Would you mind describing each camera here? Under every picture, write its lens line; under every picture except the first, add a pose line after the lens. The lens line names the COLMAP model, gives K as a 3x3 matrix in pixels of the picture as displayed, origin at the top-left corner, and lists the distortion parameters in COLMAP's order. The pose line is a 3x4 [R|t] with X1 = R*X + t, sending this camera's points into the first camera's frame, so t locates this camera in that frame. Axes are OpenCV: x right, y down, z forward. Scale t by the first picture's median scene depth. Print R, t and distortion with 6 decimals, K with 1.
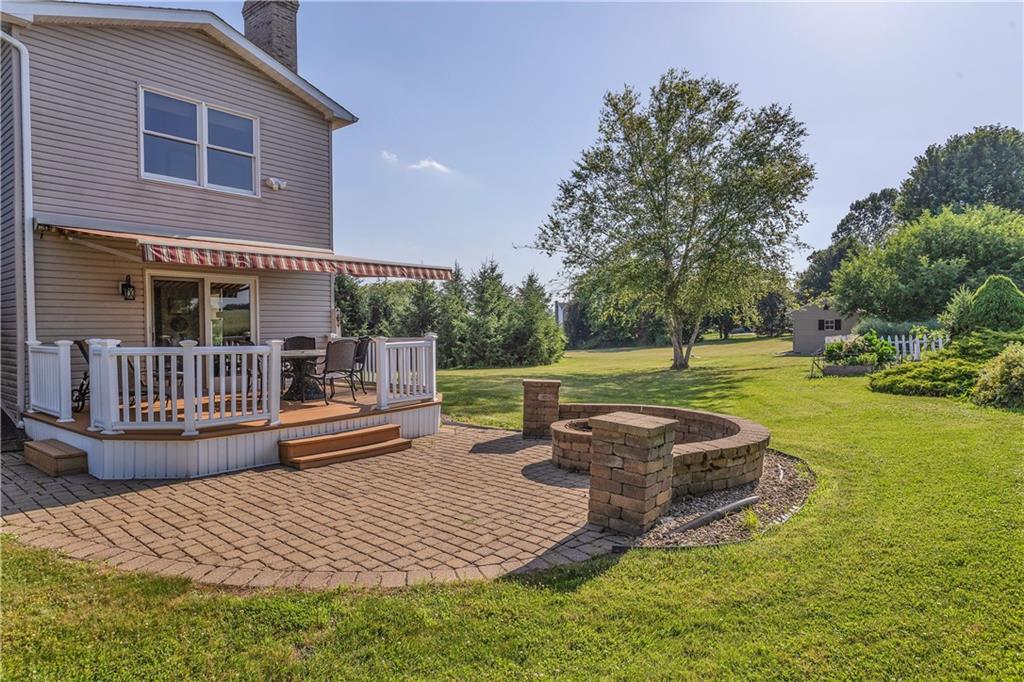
lens RADIAL K [[569.6, 0, 512.0], [0, 569.6, 341.0], [0, 0, 1]] dist [-0.002390, -0.000281]
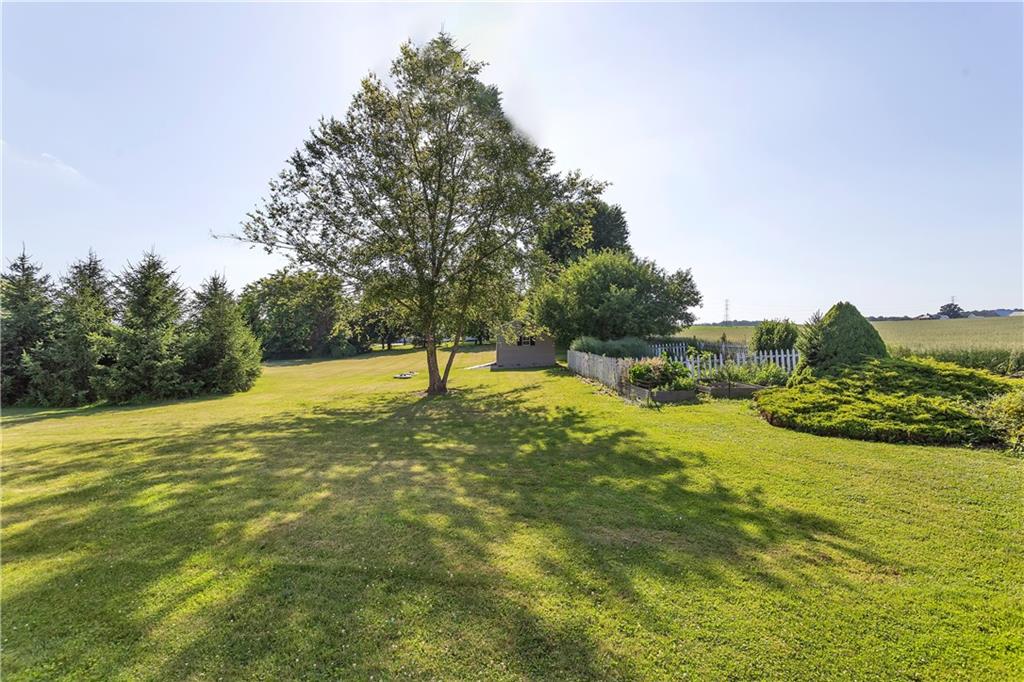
lens RADIAL K [[485.7, 0, 512.0], [0, 485.7, 341.0], [0, 0, 1]] dist [0.001173, 0.000216]
pose [[0.800742, 0.001029, 0.599008, -0.048049], [0.009998, 0.999836, -0.015082, -0.014102], [-0.598926, 0.018066, 0.800601, 0.242387]]
